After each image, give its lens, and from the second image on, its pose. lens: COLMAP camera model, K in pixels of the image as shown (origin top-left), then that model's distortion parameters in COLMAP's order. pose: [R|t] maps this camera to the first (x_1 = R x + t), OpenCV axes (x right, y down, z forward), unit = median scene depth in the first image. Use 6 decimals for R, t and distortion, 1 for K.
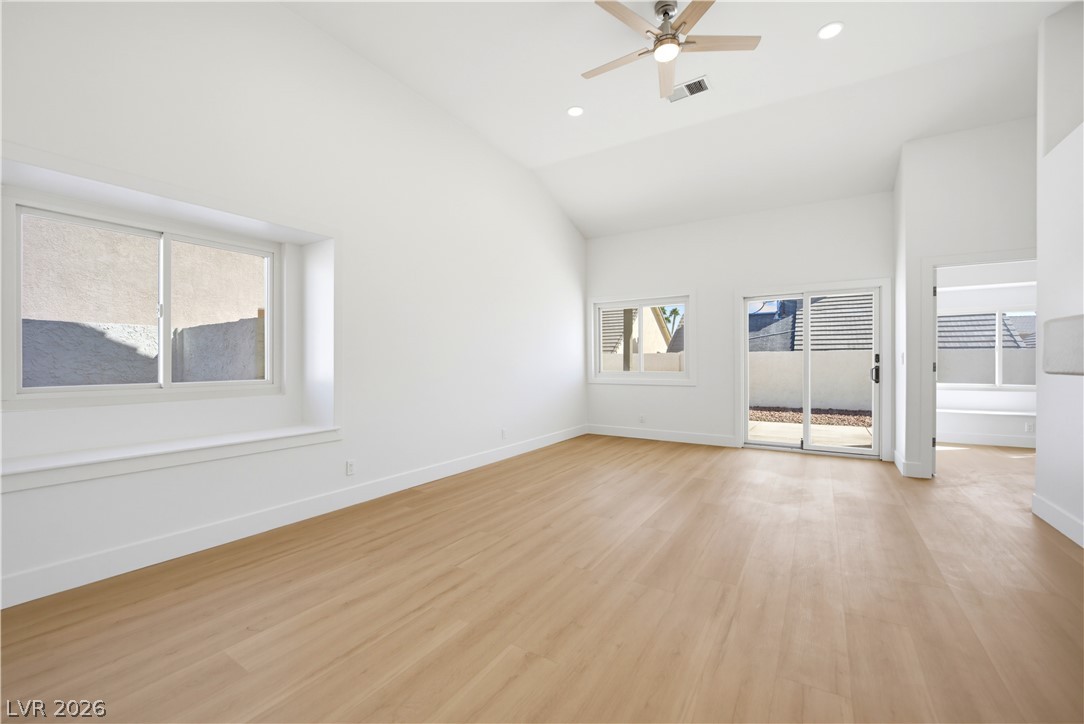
lens RADIAL K [[448.0, 0, 533.7], [0, 448.0, 363.2], [0, 0, 1]] dist [-0.020282, -0.000256]
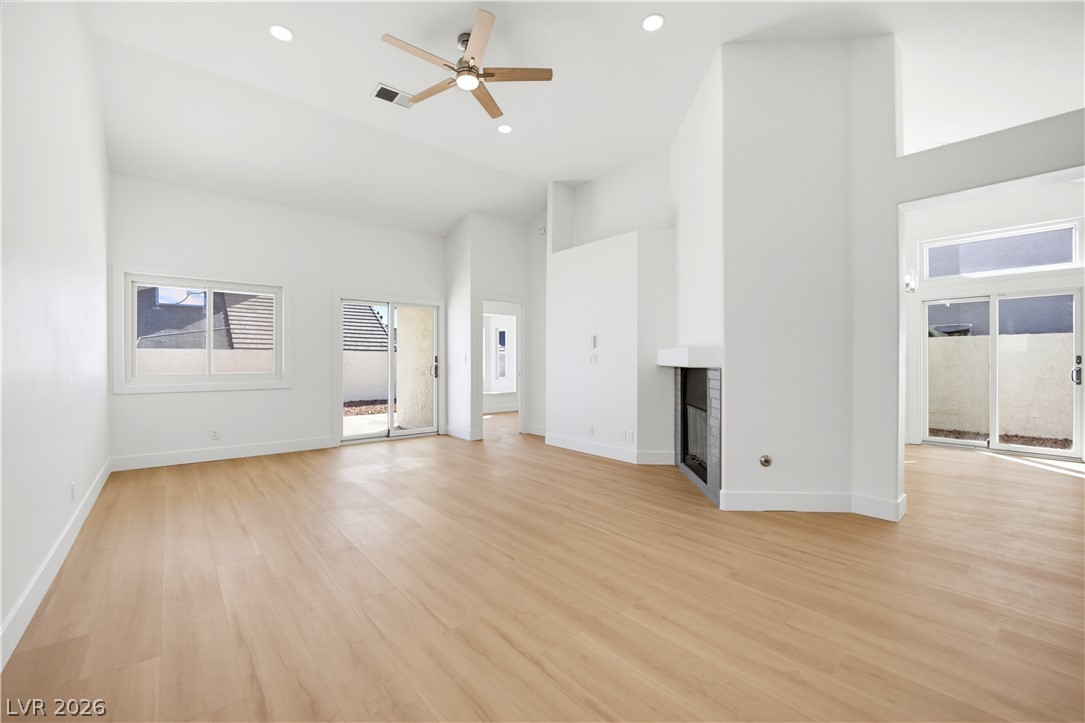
lens RADIAL K [[440.6, 0, 538.5], [0, 440.6, 360.7], [0, 0, 1]] dist [-0.023414, -0.000129]
pose [[0.293858, 0.001487, 0.955848, -0.371386], [0.000313, 0.999999, -0.001652, -0.003208], [-0.955849, 0.000785, 0.293857, 0.275058]]
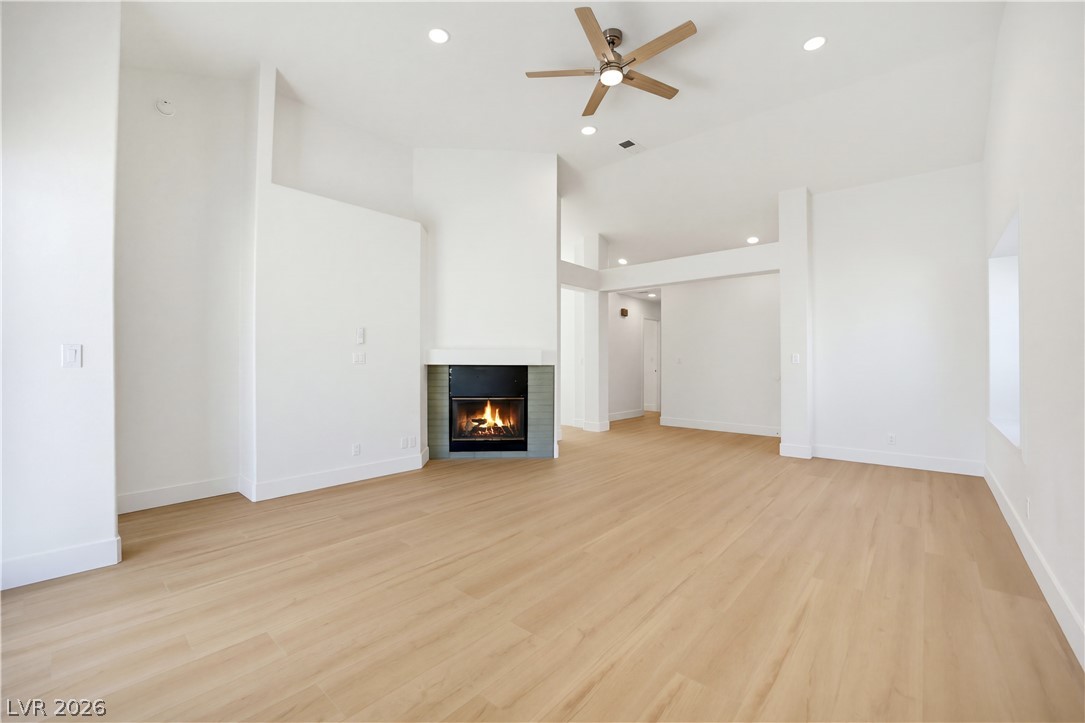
lens RADIAL K [[440.6, 0, 538.5], [0, 440.6, 360.7], [0, 0, 1]] dist [-0.023414, -0.000129]
pose [[-0.988354, 0.003945, 0.152118, 0.169531], [0.004523, 0.999984, 0.003459, -0.006383], [-0.152102, 0.004107, -0.988356, 1.124923]]
